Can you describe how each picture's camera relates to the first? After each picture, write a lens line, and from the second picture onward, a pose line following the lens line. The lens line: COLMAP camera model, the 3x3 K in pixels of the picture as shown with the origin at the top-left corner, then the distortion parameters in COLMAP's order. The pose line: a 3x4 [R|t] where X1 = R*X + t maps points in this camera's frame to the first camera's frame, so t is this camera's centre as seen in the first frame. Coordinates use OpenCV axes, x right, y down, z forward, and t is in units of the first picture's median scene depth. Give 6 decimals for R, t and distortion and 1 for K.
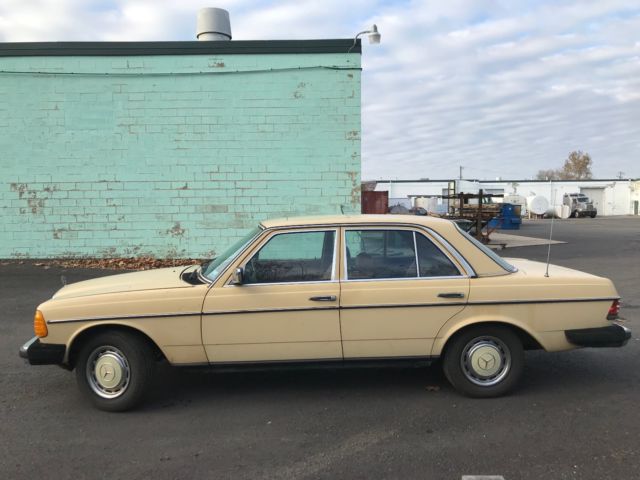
lens RADIAL K [[530.8, 0, 313.9], [0, 530.8, 242.9], [0, 0, 1]] dist [0.002867, -0.006572]
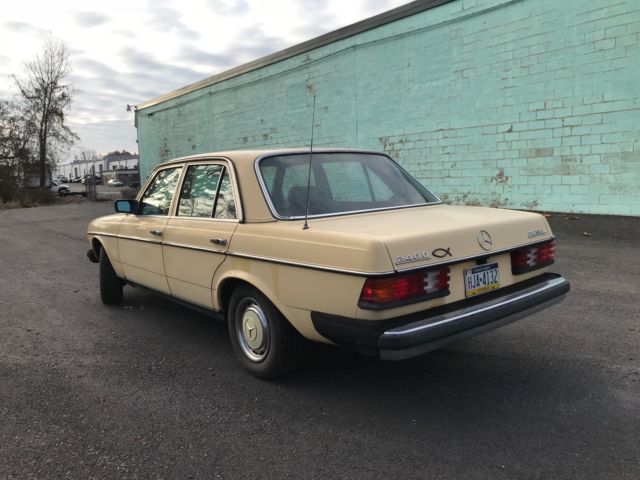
lens RADIAL K [[526.7, 0, 320.4], [0, 526.7, 242.9], [0, 0, 1]] dist [0.008976, 0.003511]
pose [[0.600411, 0.095386, -0.793982, 0.301095], [-0.023324, 0.994527, 0.101841, 0.003596], [0.799351, -0.042628, 0.599350, 0.186063]]
